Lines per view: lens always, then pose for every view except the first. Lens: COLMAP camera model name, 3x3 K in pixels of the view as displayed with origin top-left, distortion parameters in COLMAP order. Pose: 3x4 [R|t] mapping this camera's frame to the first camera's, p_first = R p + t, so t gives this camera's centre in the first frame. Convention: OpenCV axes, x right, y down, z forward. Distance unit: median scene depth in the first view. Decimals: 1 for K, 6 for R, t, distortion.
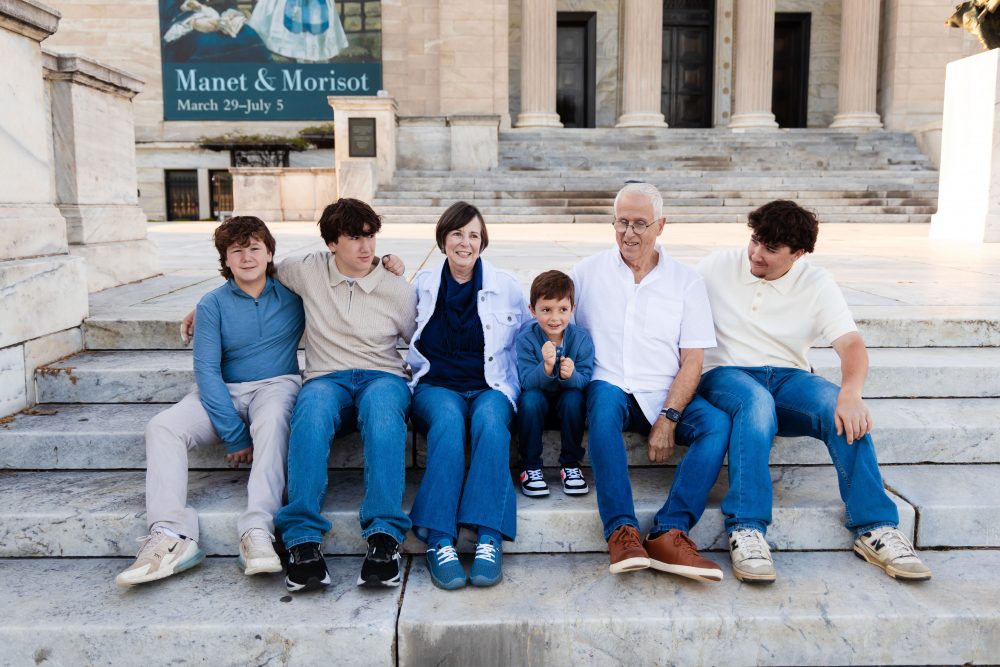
lens RADIAL K [[990.8, 0, 510.7], [0, 990.8, 335.8], [0, 0, 1]] dist [-0.000072, 0.018952]
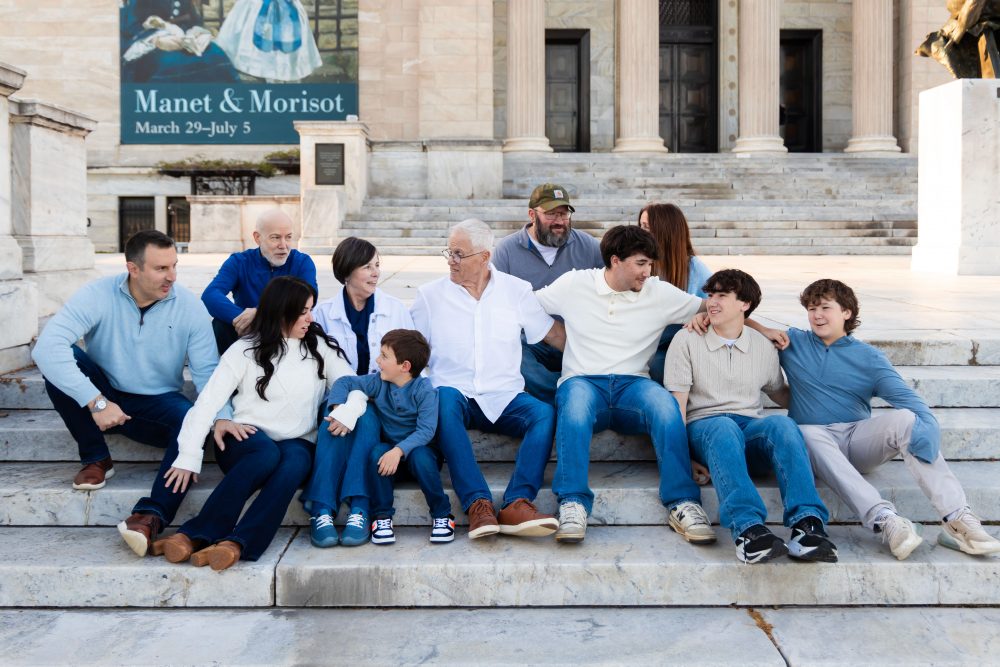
lens RADIAL K [[1152.6, 0, 497.3], [0, 1152.6, 258.2], [0, 0, 1]] dist [0.020519, -0.009477]
pose [[0.999854, 0.001322, -0.017031, 0.020487], [-0.003208, 0.993791, -0.111214, 0.006690], [0.016779, 0.111253, 0.993650, -0.053120]]
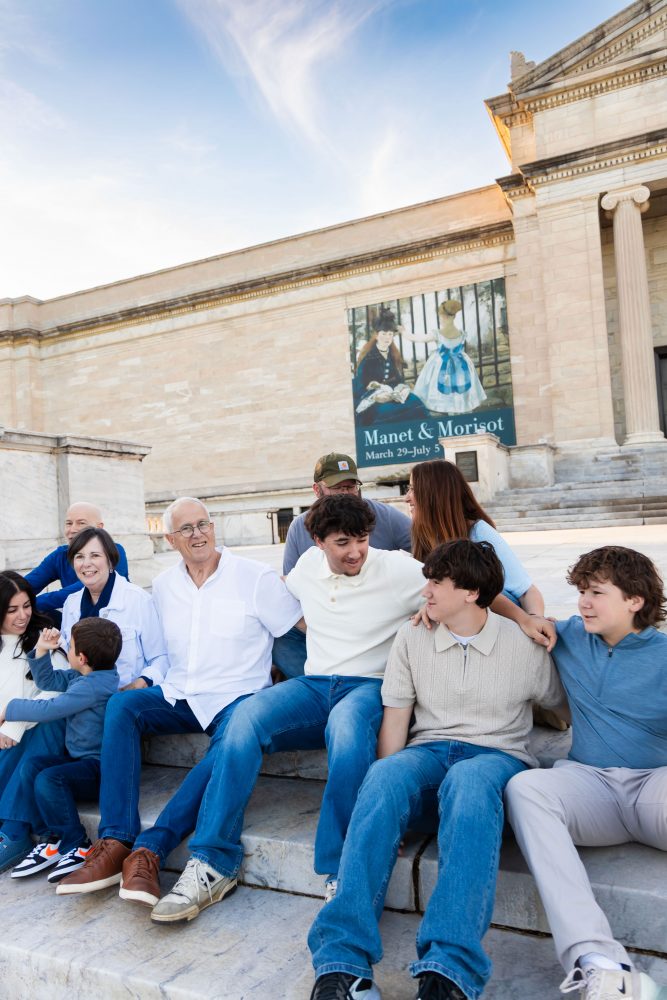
lens RADIAL K [[755.8, 0, 308.0], [0, 755.8, 517.9], [0, 0, 1]] dist [-0.010711, 0.001007]
pose [[0.886940, -0.063174, -0.457544, 0.081029], [0.000390, 0.990705, -0.136031, -0.003099], [0.461884, 0.120473, 0.878720, 0.047205]]
